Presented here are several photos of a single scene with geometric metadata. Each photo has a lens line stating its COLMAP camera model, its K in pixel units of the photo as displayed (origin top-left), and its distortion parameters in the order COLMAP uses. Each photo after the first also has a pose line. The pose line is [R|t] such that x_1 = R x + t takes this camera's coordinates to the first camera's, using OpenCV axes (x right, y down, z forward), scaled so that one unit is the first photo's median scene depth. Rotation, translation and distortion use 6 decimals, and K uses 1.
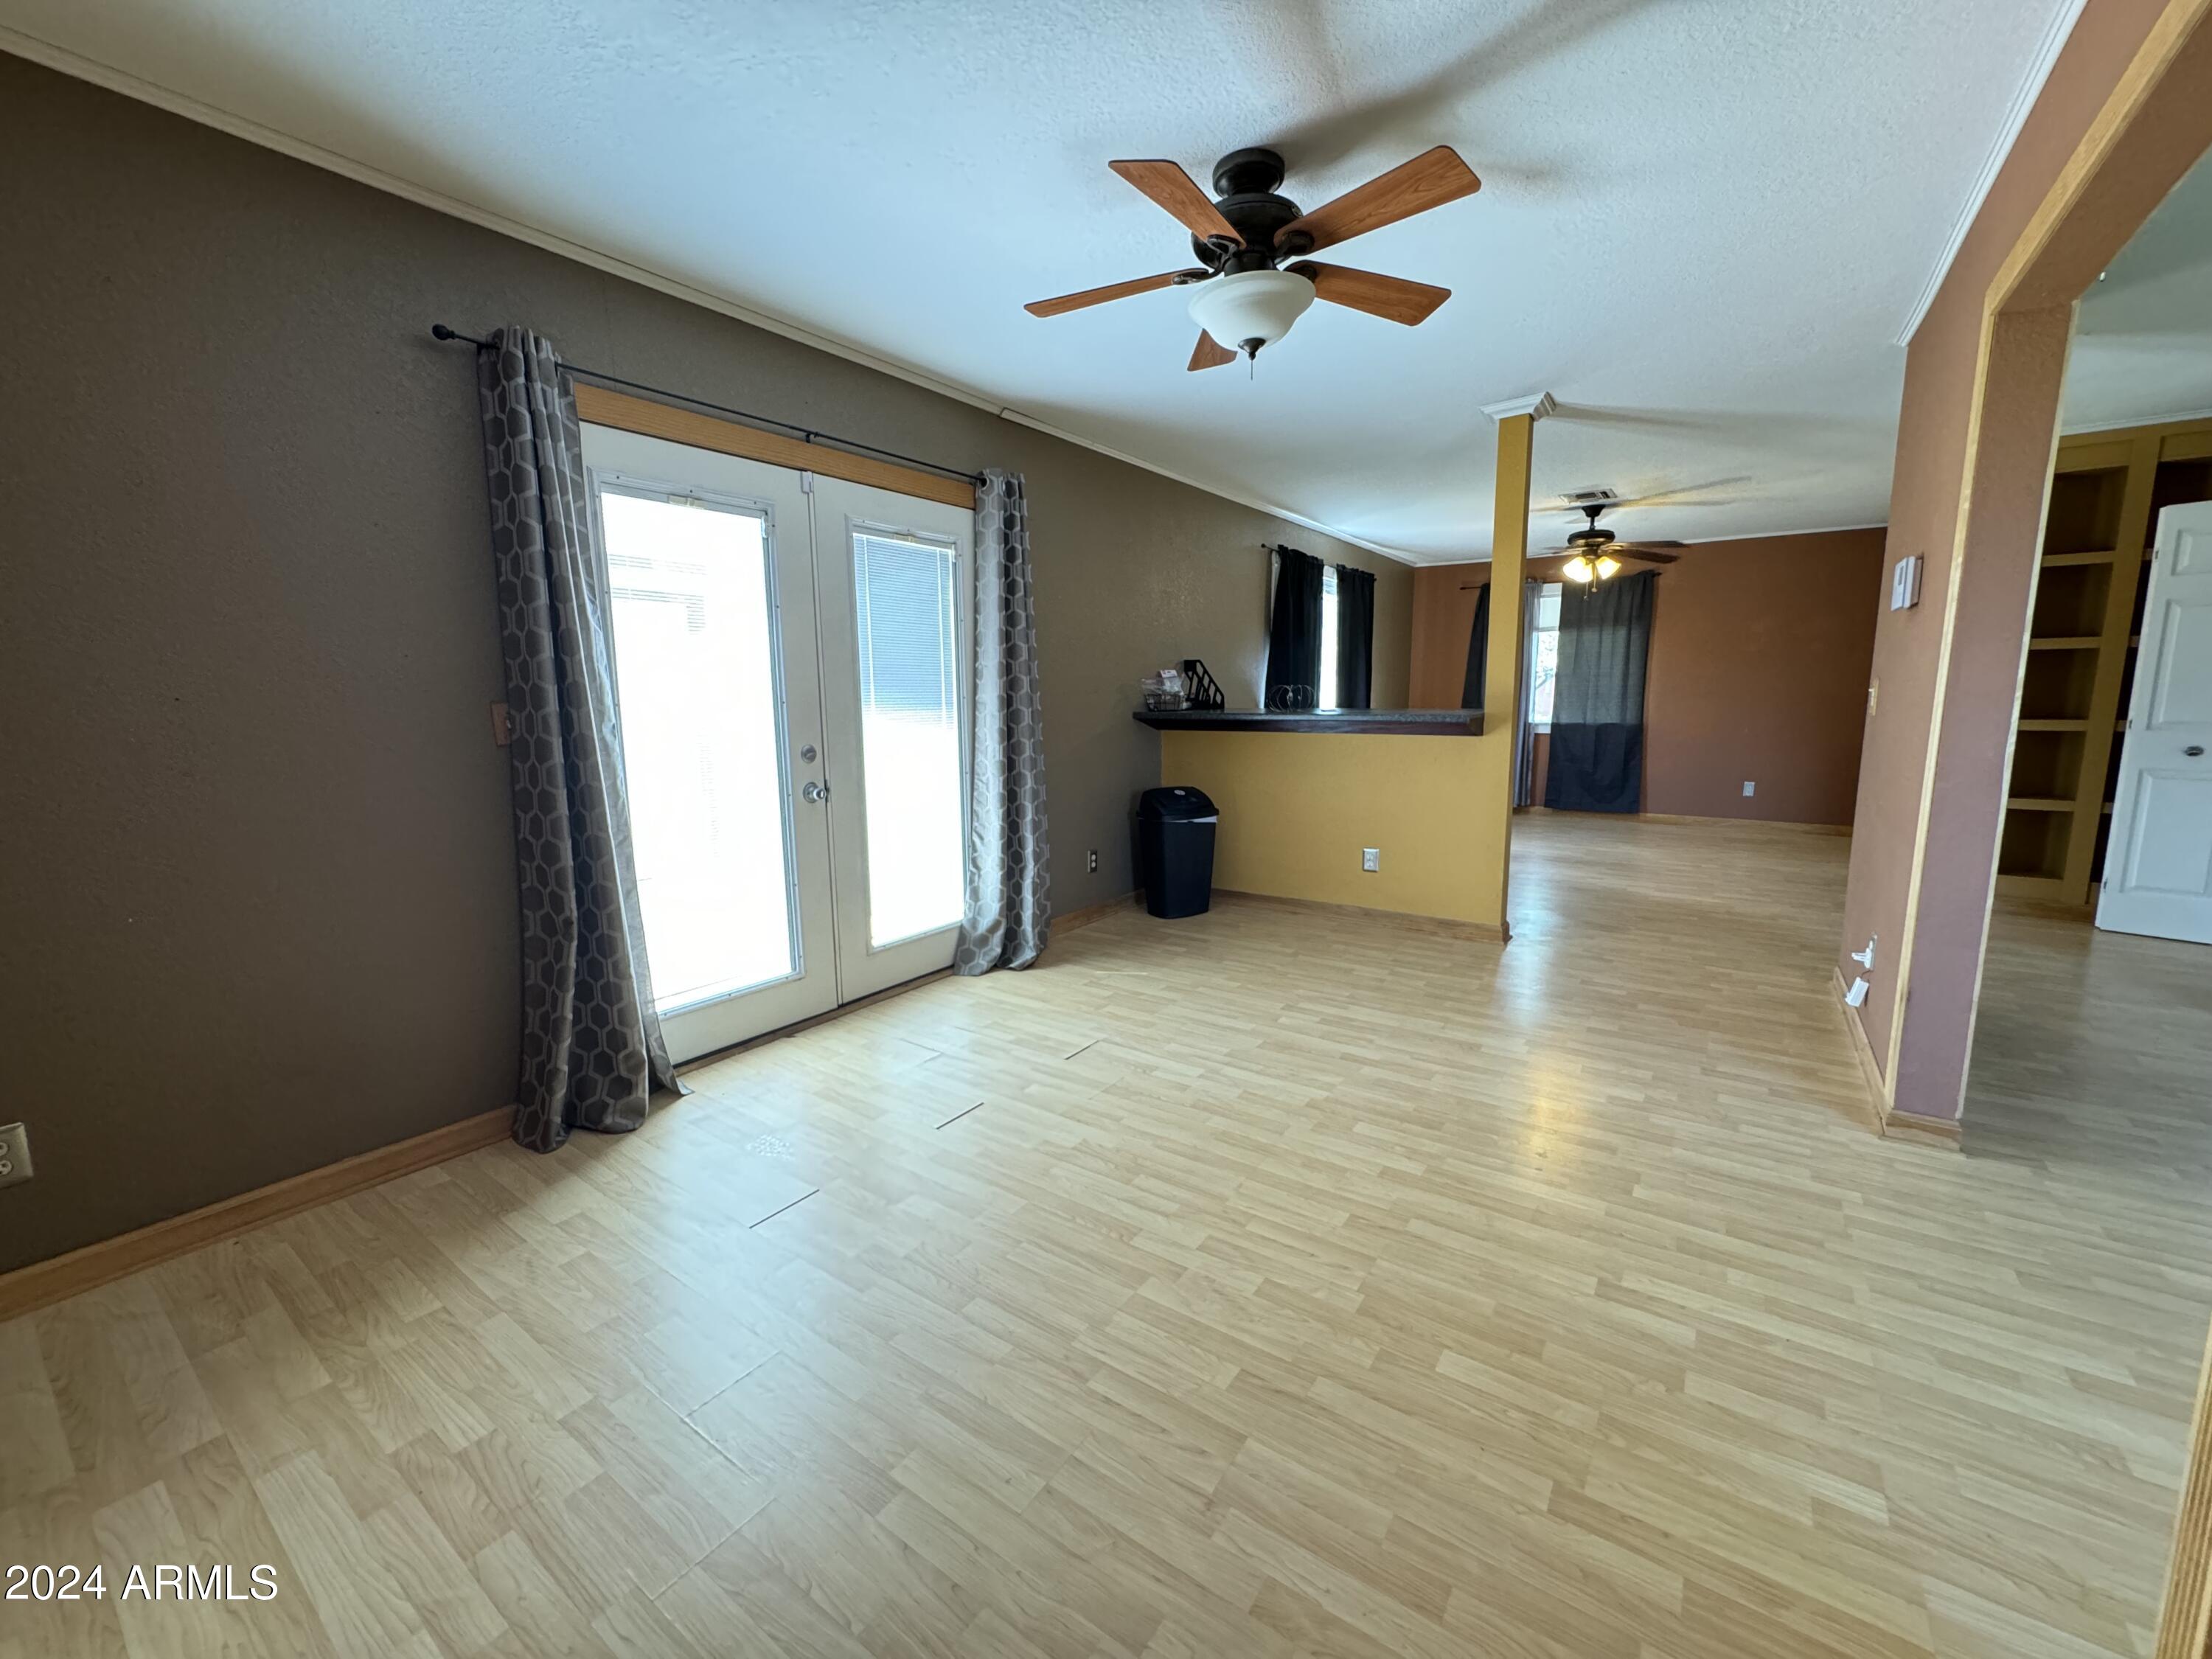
lens RADIAL K [[882.7, 0, 1117.0], [0, 882.7, 824.1], [0, 0, 1]] dist [-0.000778, -0.000388]
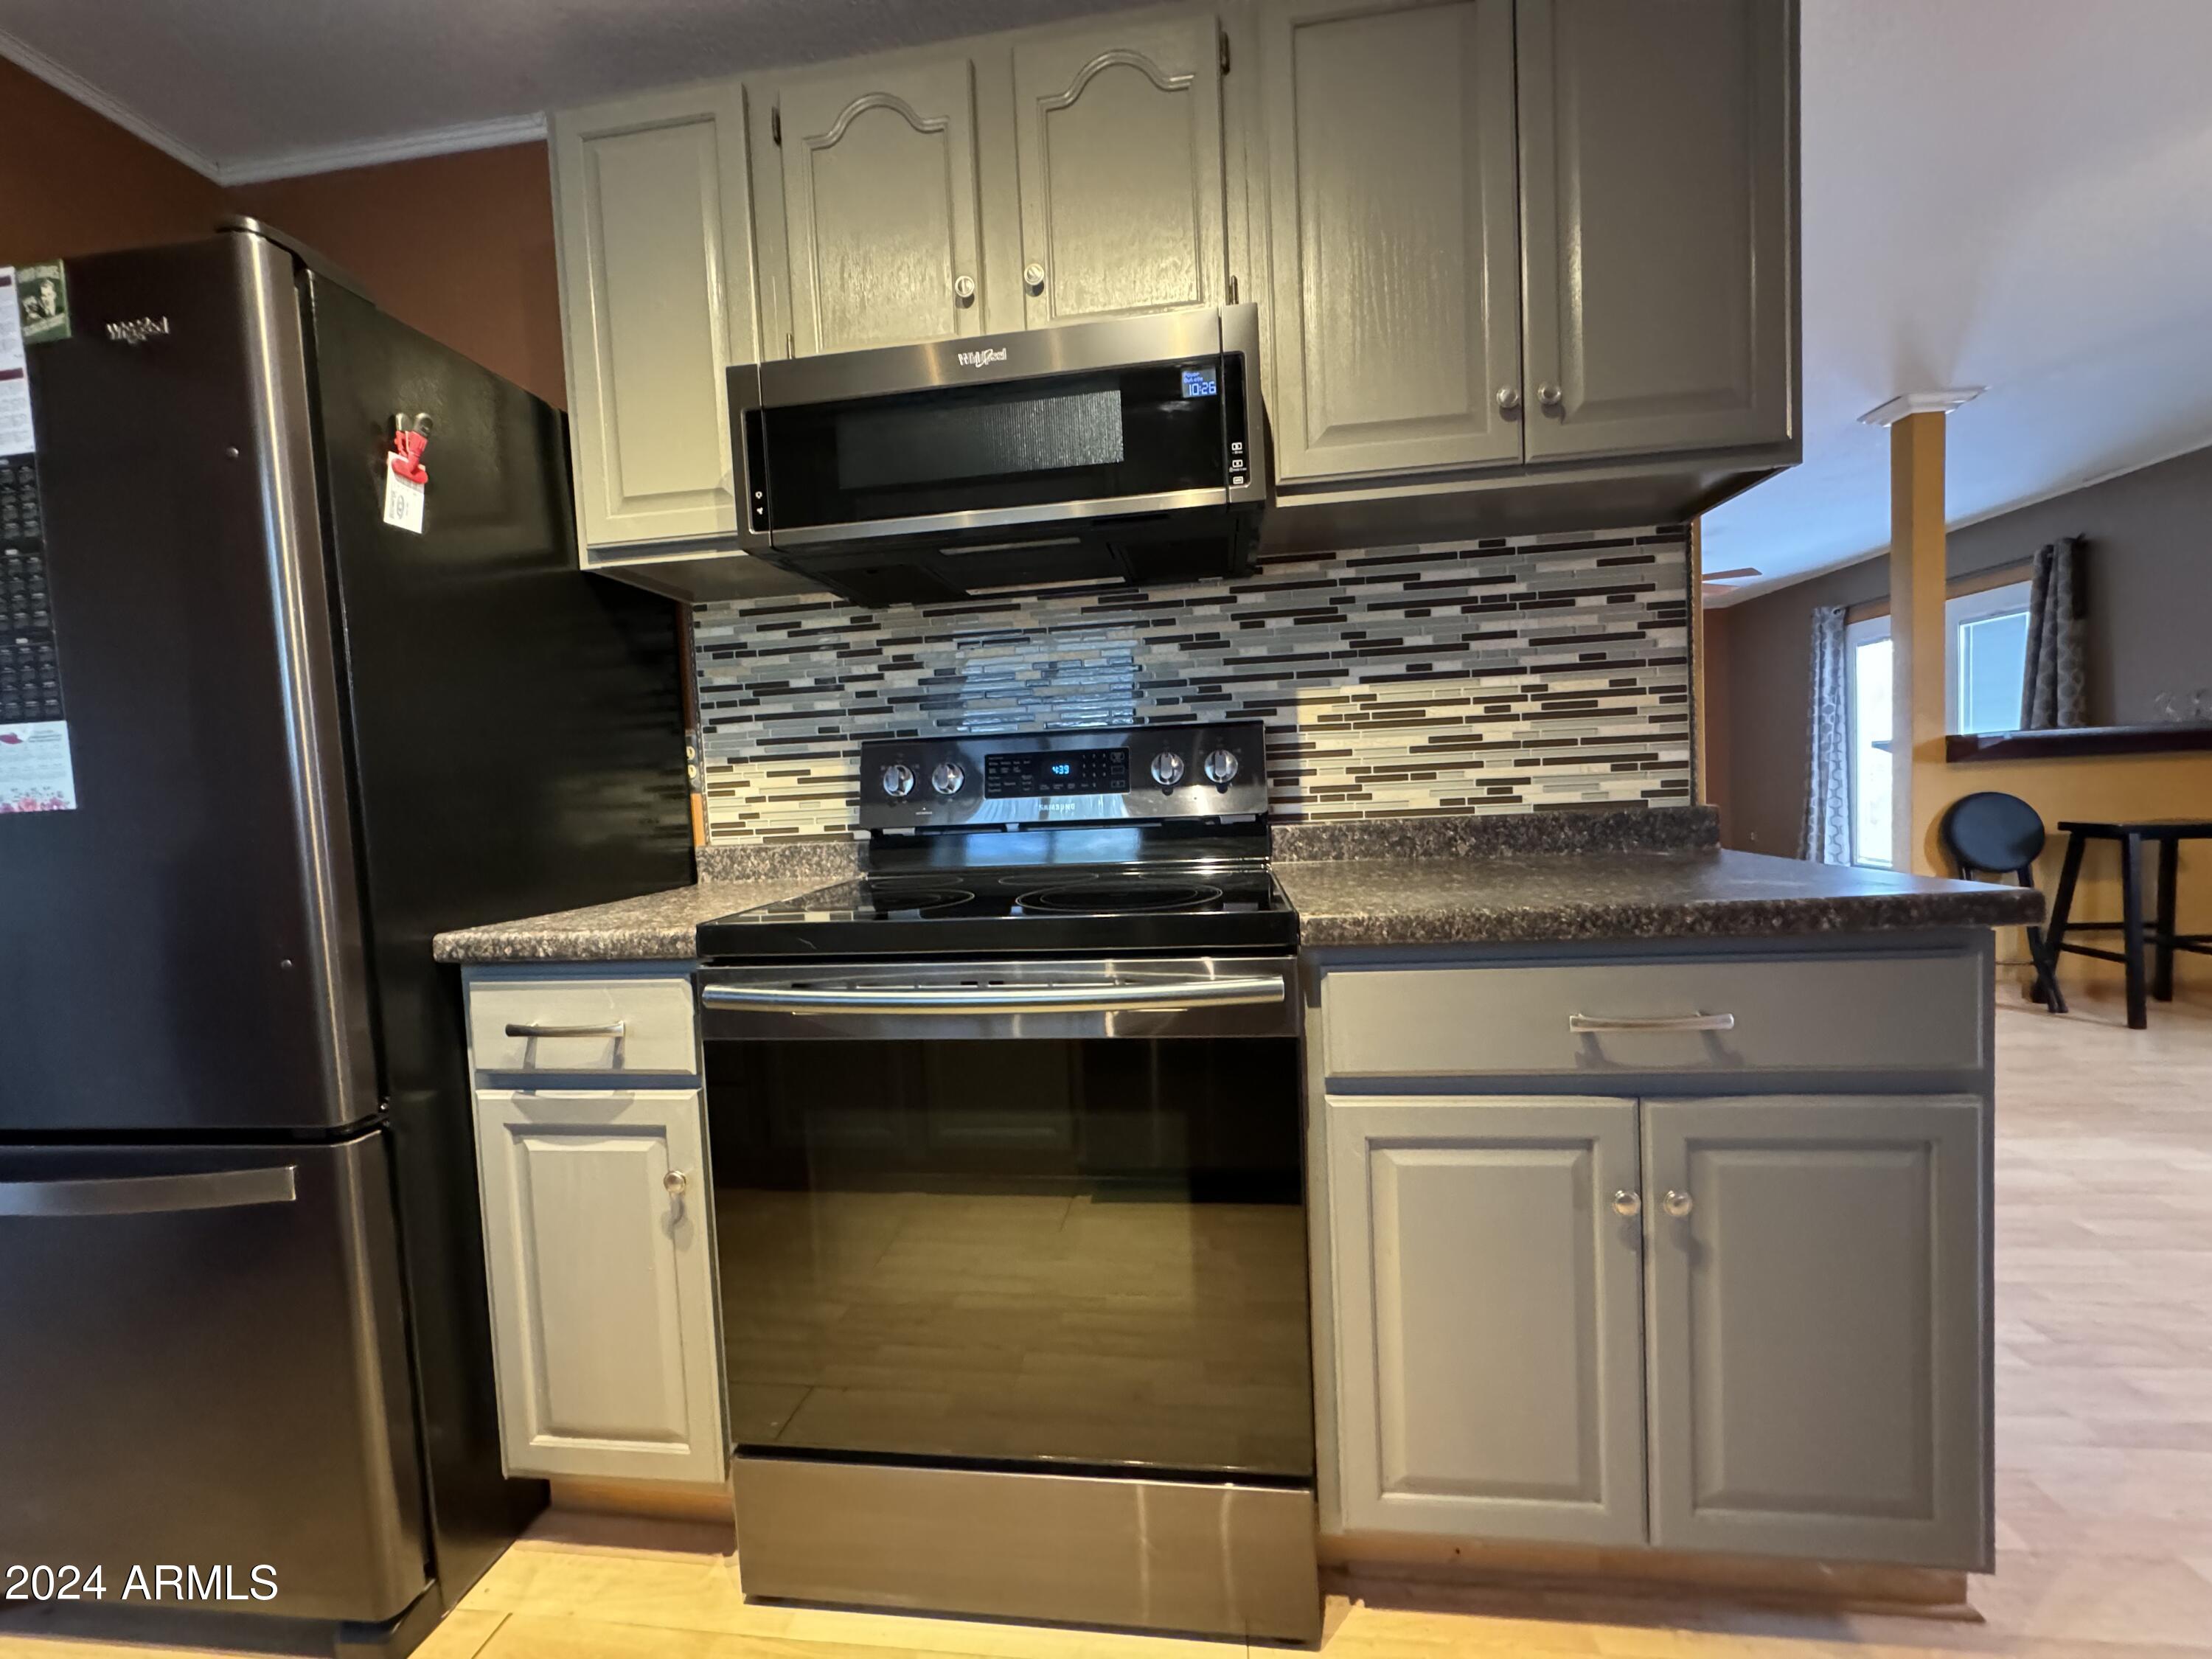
lens RADIAL K [[882.7, 0, 1101.4], [0, 882.7, 831.6], [0, 0, 1]] dist [-0.000778, -0.000388]
pose [[-0.885225, 0.075395, -0.459012, 2.576691], [-0.013596, 0.982162, 0.187546, -0.307584], [0.464964, 0.172261, -0.868409, 2.309793]]
